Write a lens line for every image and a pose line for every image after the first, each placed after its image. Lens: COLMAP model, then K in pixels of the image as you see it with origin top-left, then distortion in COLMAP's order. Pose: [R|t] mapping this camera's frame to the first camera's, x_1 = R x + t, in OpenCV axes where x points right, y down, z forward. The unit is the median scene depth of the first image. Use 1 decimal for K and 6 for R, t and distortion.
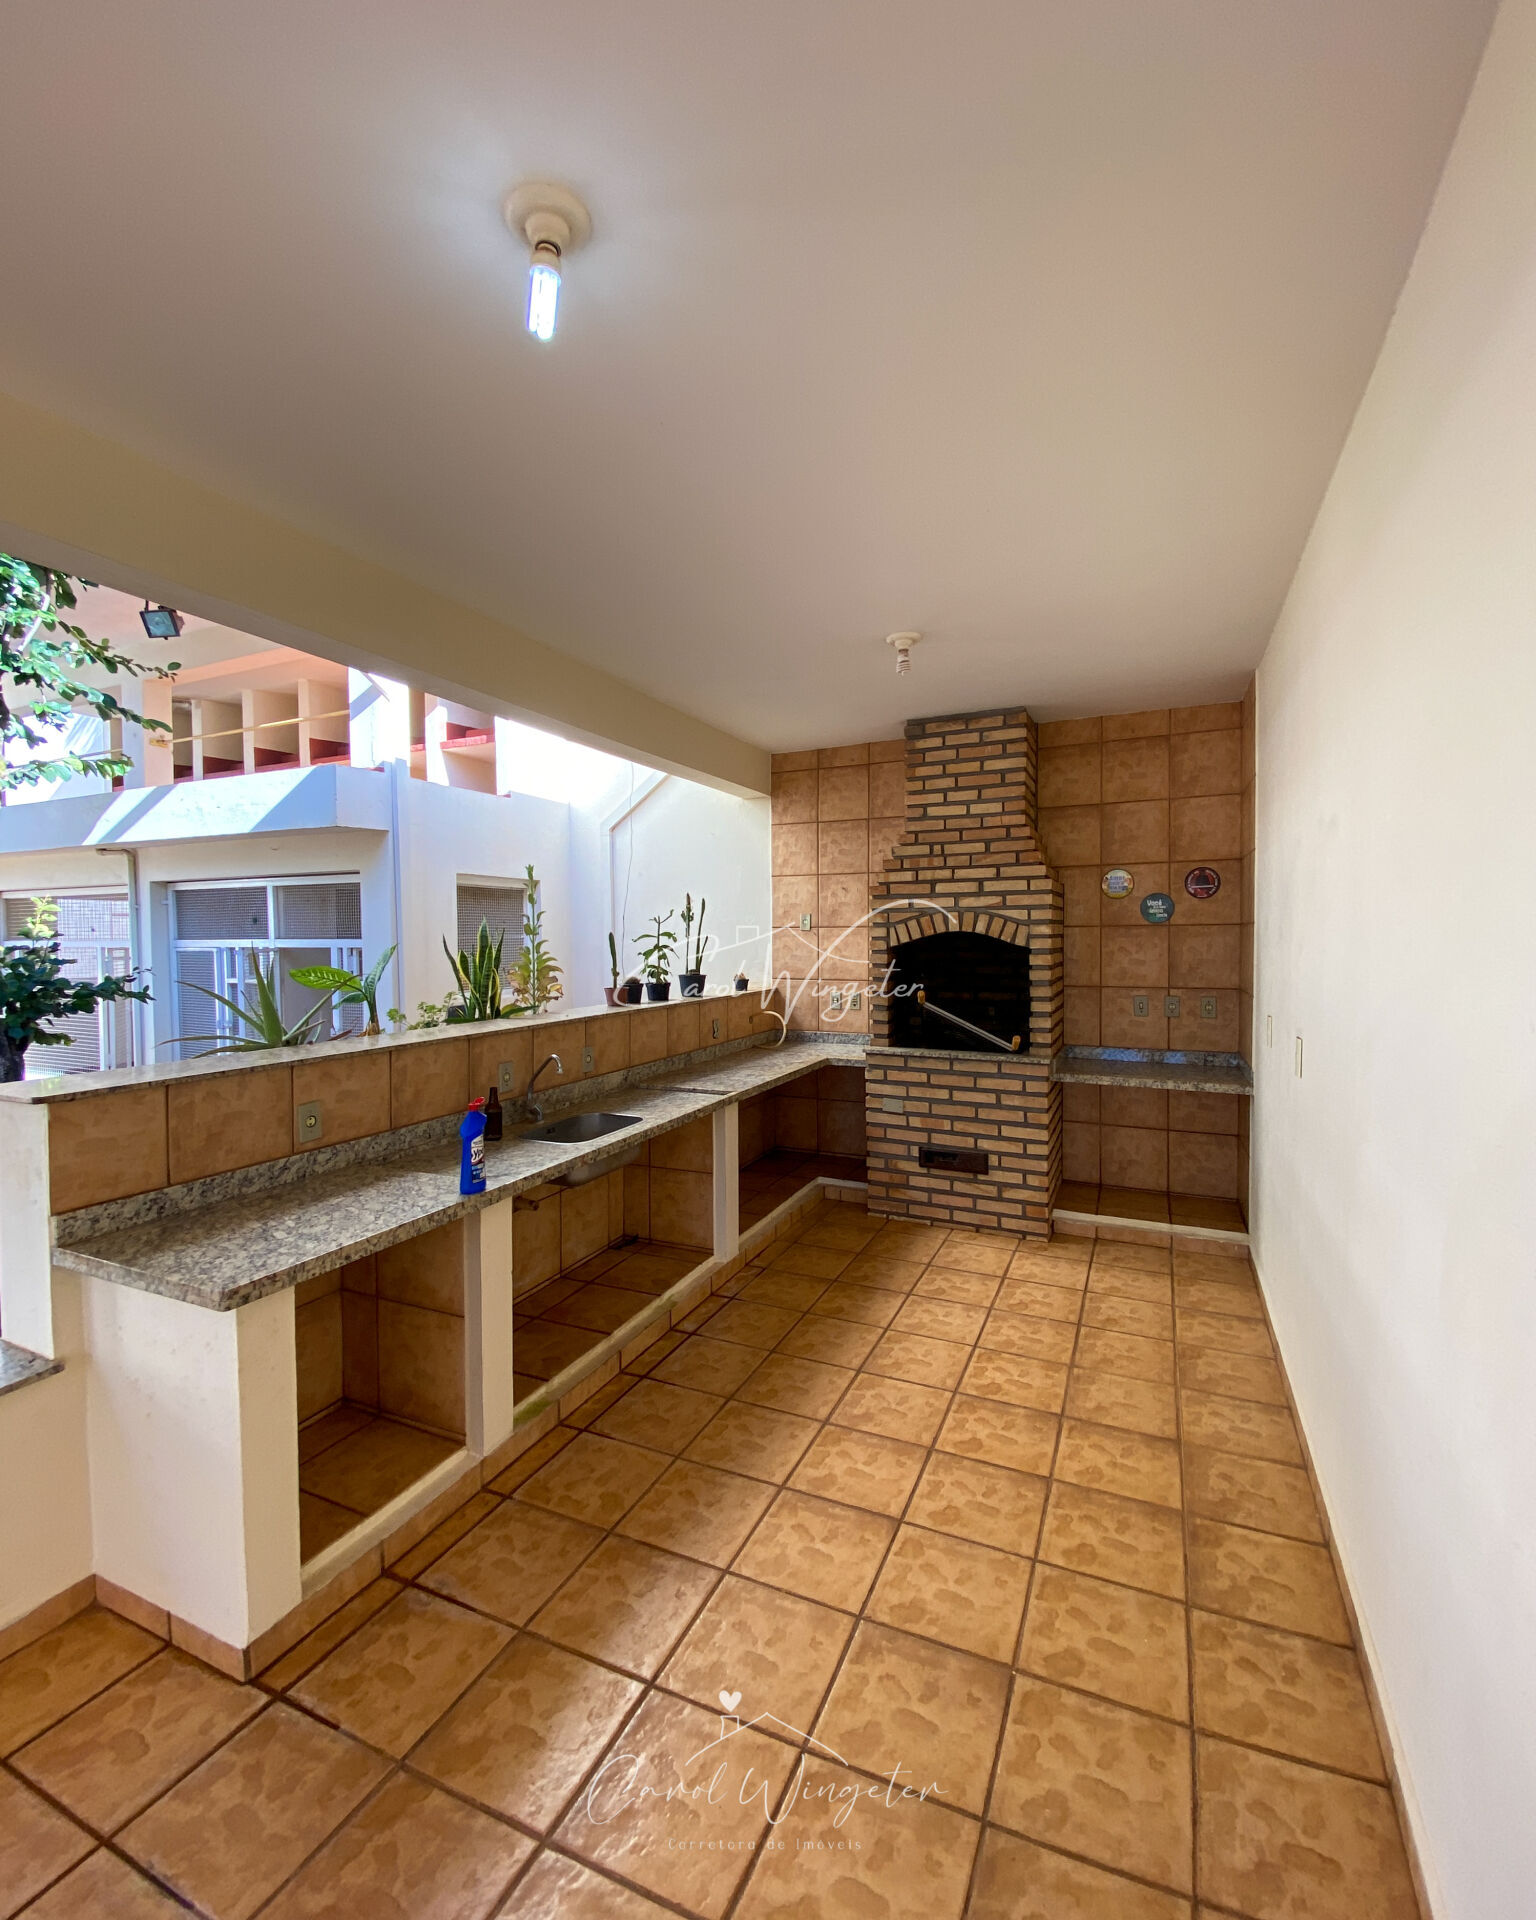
lens RADIAL K [[847.3, 0, 767.9], [0, 847.3, 960.7], [0, 0, 1]] dist [0.015603, -0.019105]
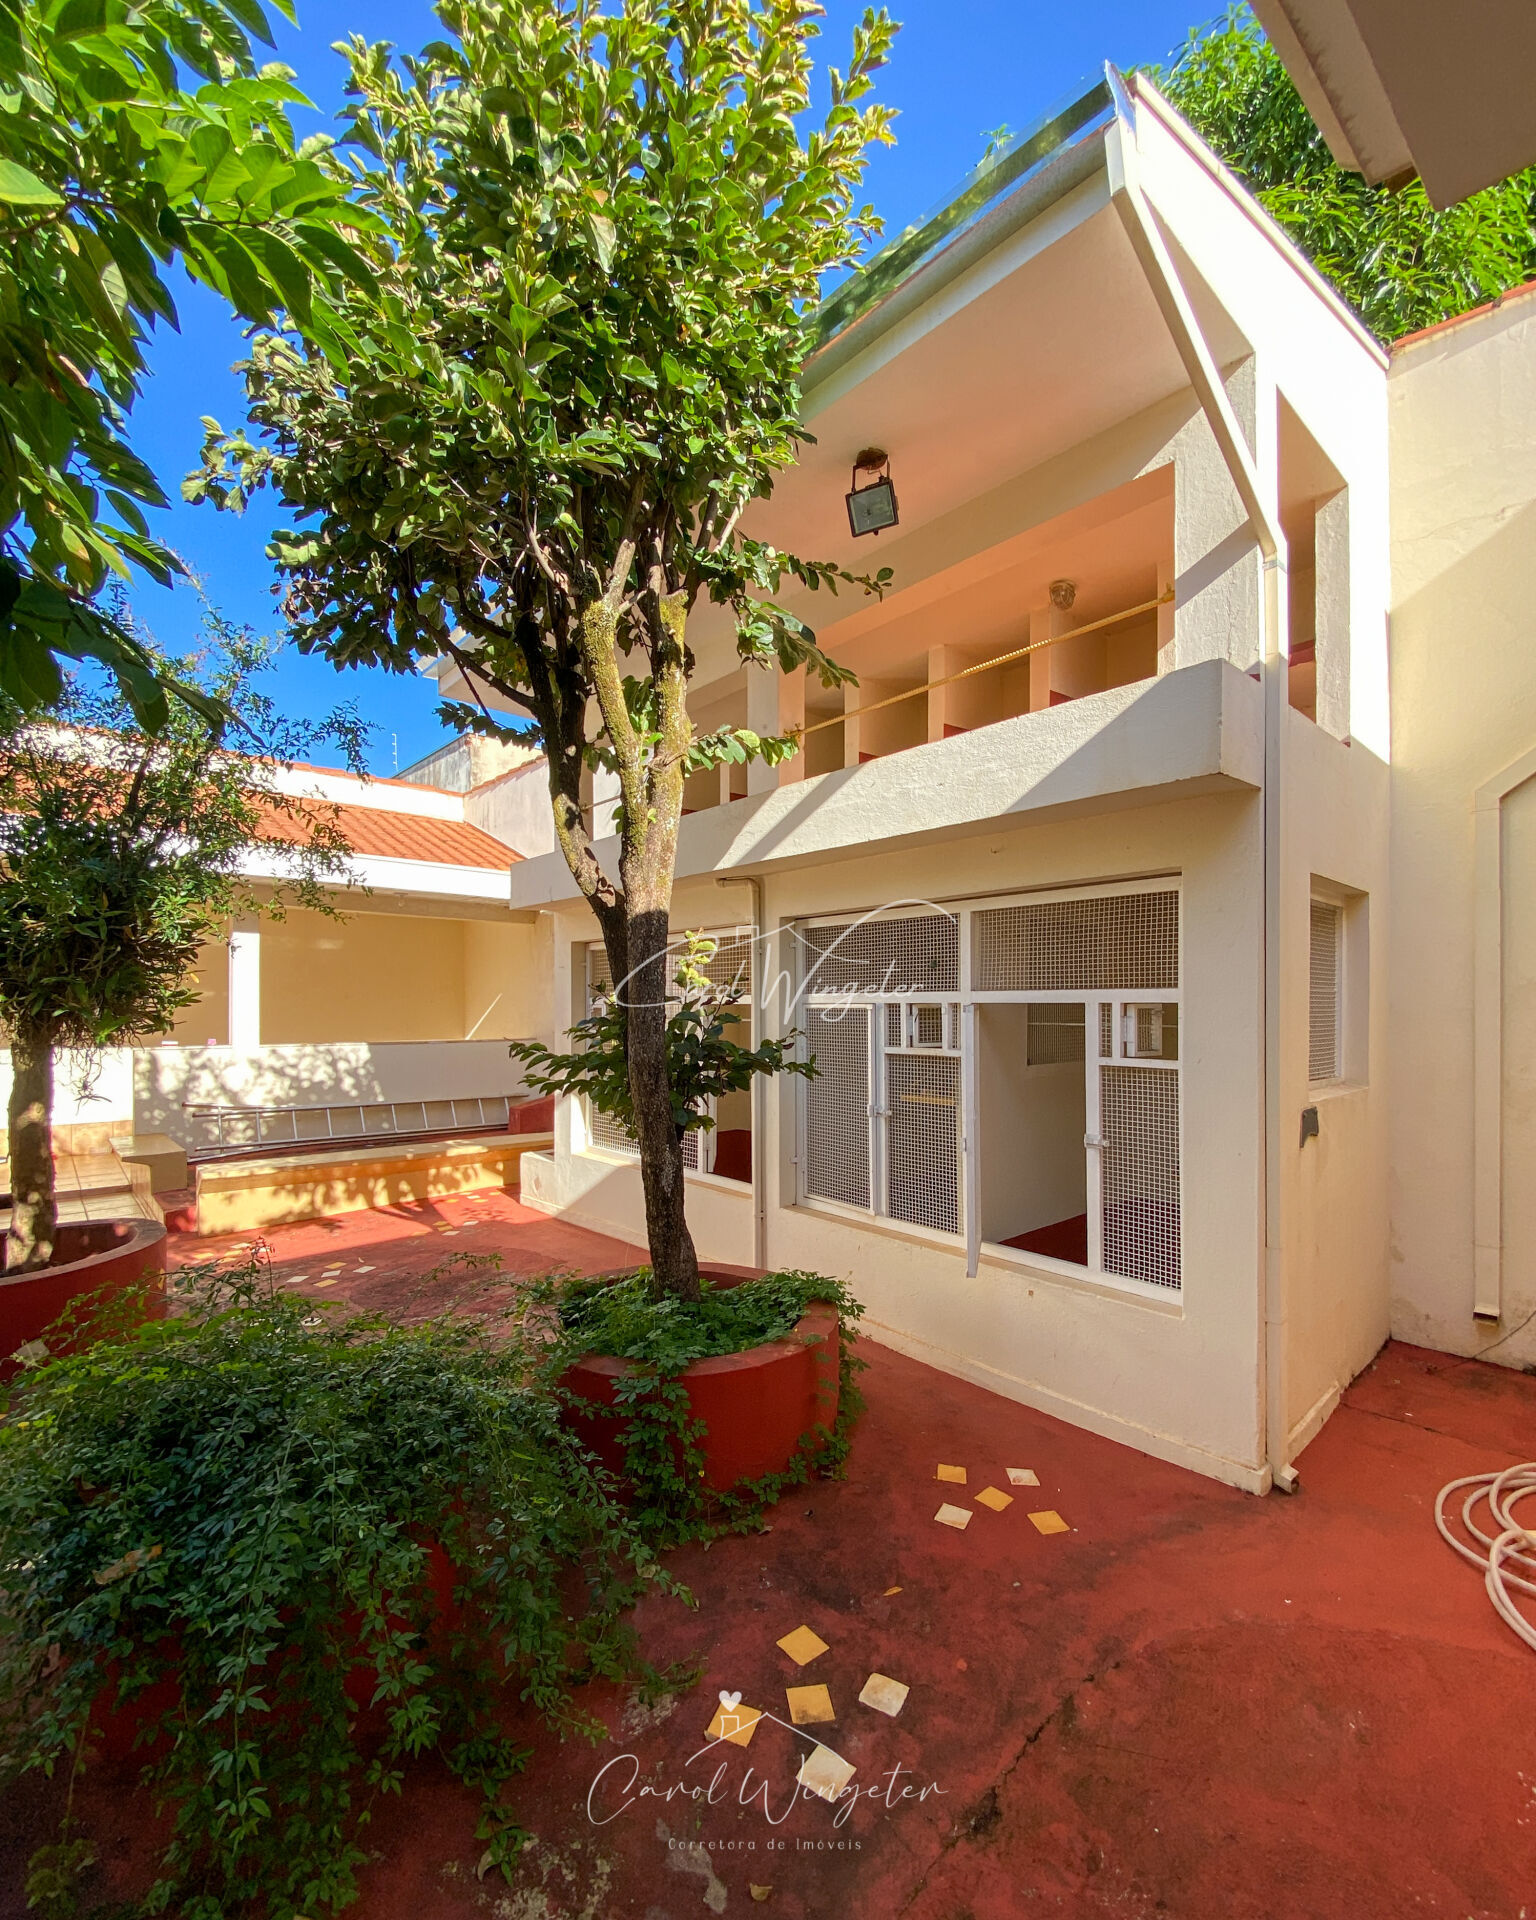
lens RADIAL K [[847.3, 0, 782.9], [0, 847.3, 1007.4], [0, 0, 1]] dist [0.015603, -0.019105]
pose [[0.914002, 0.007676, -0.405636, -0.446935], [-0.018475, 0.999571, -0.022714, 0.005746], [0.405288, 0.028254, 0.913752, 0.333364]]
